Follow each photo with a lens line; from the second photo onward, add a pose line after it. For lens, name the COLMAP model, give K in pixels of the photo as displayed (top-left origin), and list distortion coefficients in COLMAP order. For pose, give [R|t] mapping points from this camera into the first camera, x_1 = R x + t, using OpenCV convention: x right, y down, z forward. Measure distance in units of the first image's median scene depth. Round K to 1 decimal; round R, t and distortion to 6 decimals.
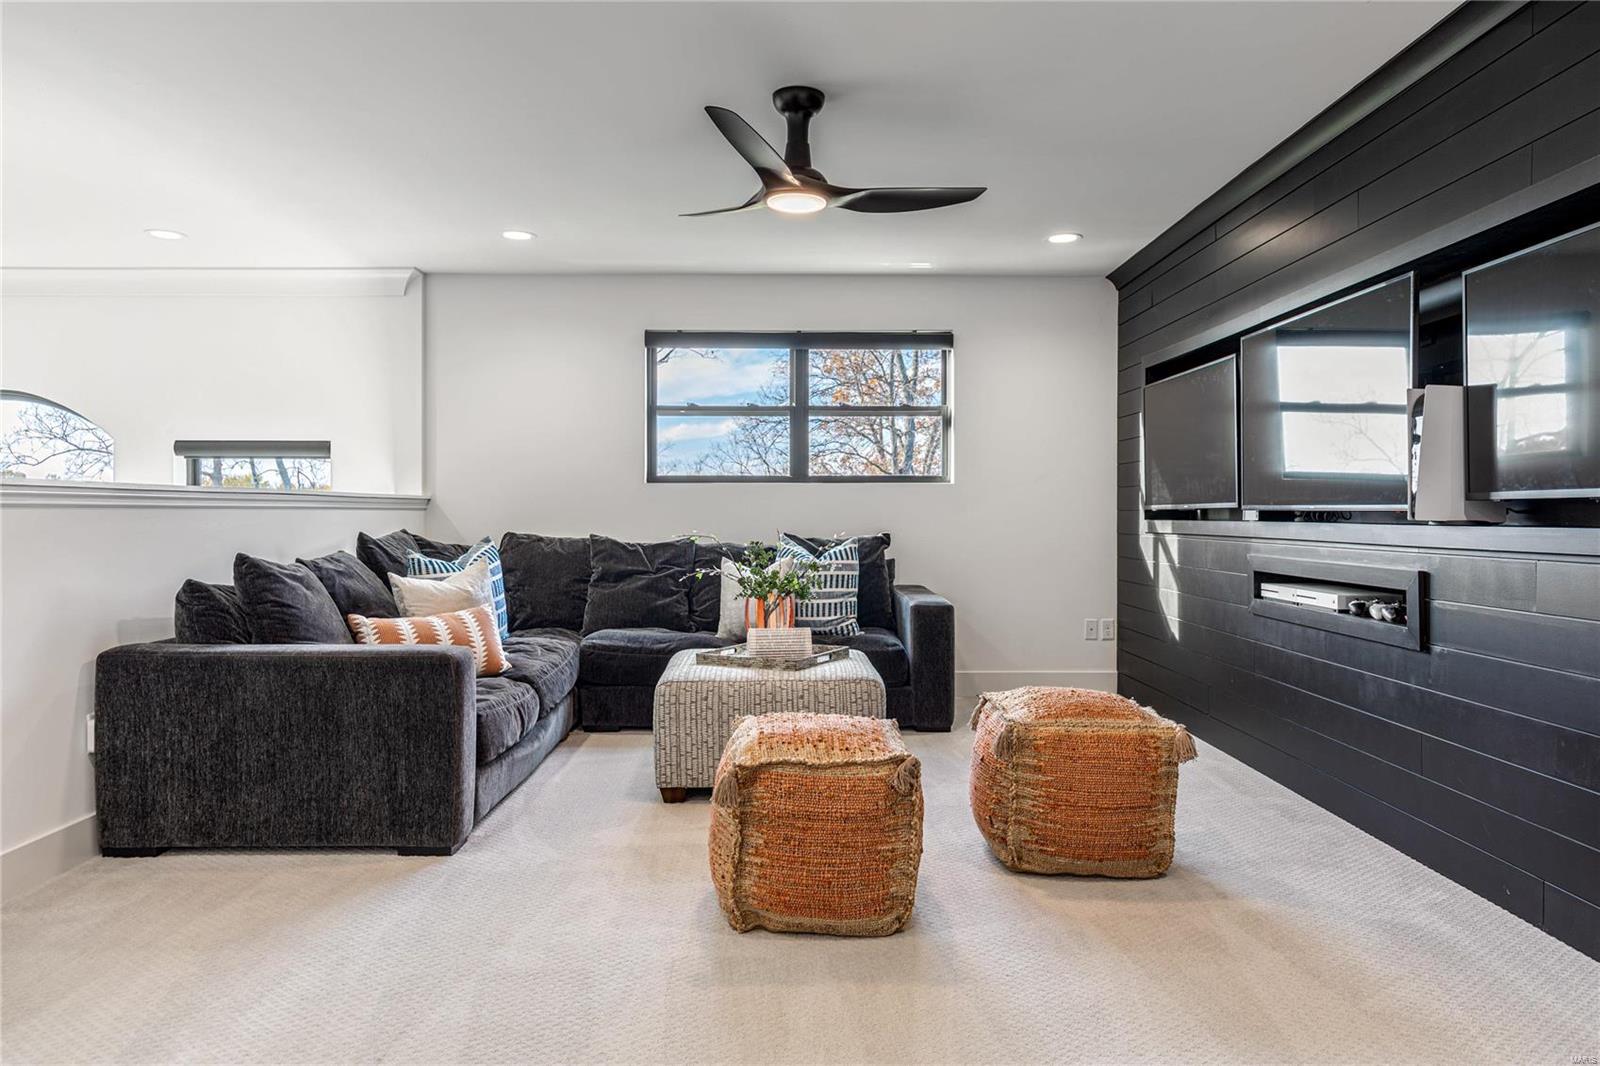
lens RADIAL K [[1046.3, 0, 801.9], [0, 1046.3, 527.1], [0, 0, 1]] dist [0.010316, 0.003364]
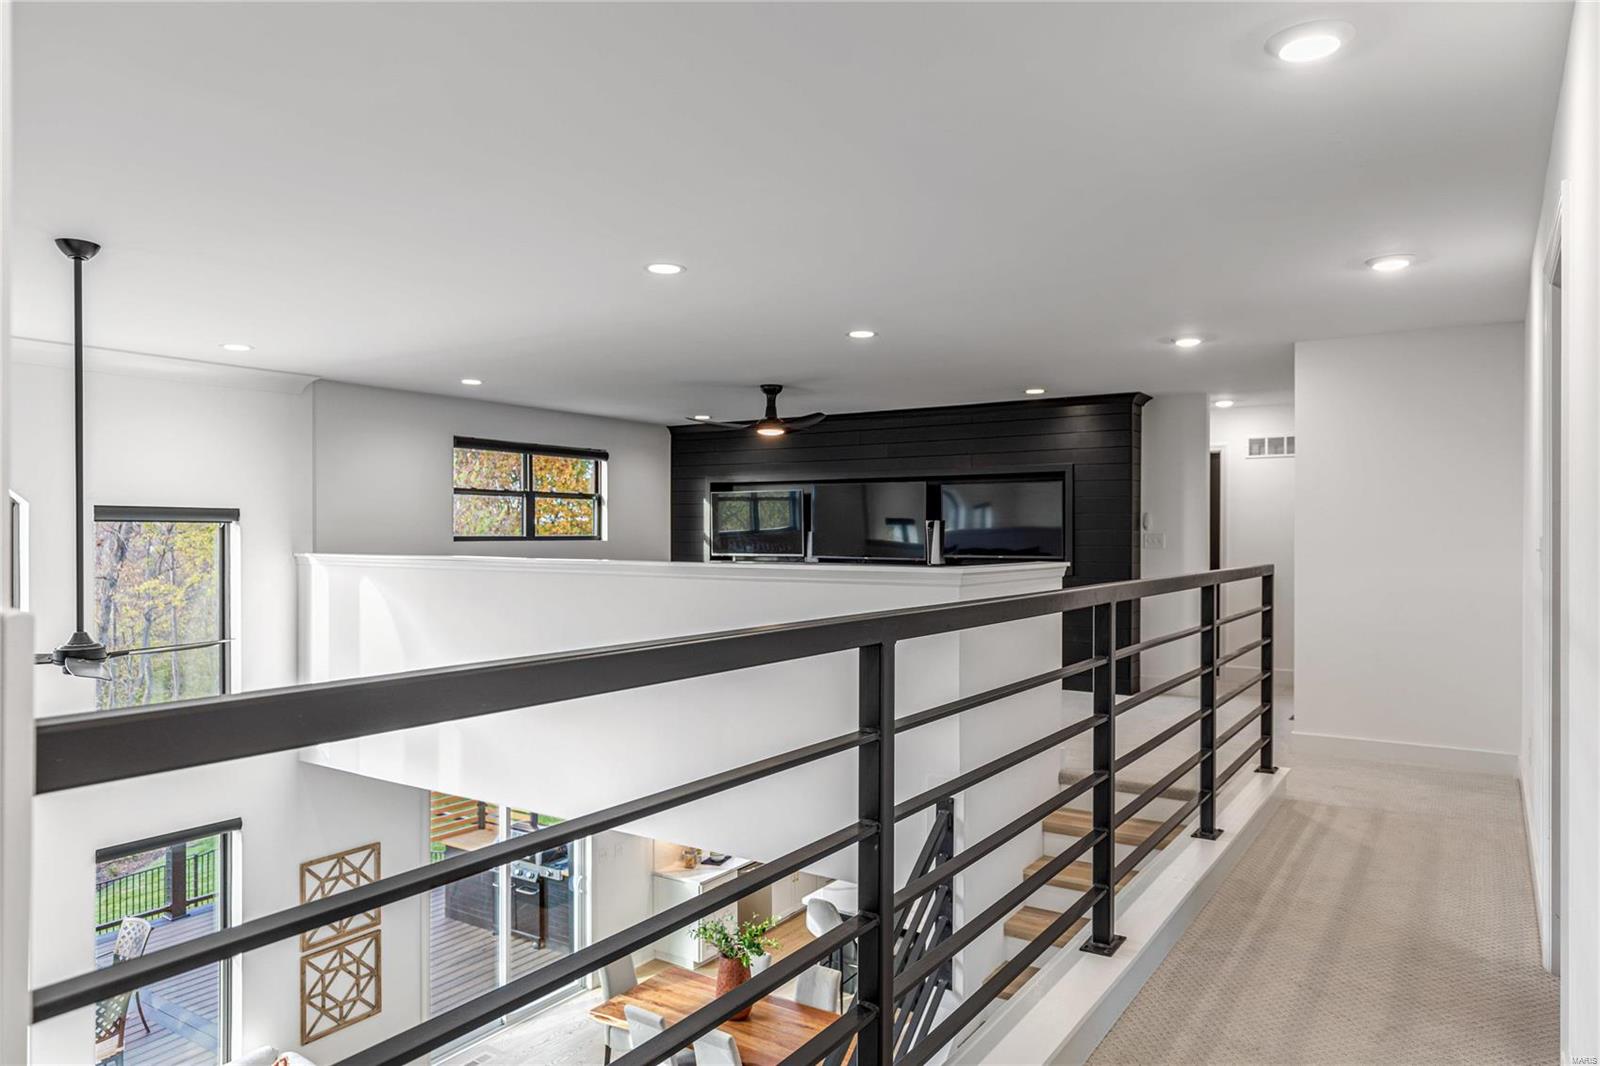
lens RADIAL K [[1046.3, 0, 811.6], [0, 1046.3, 534.1], [0, 0, 1]] dist [0.010316, 0.003364]
pose [[0.552320, 0.001223, 0.833631, -1.052360], [0.009896, 0.999919, -0.008024, -0.036172], [-0.833574, 0.012682, 0.552263, -0.189026]]
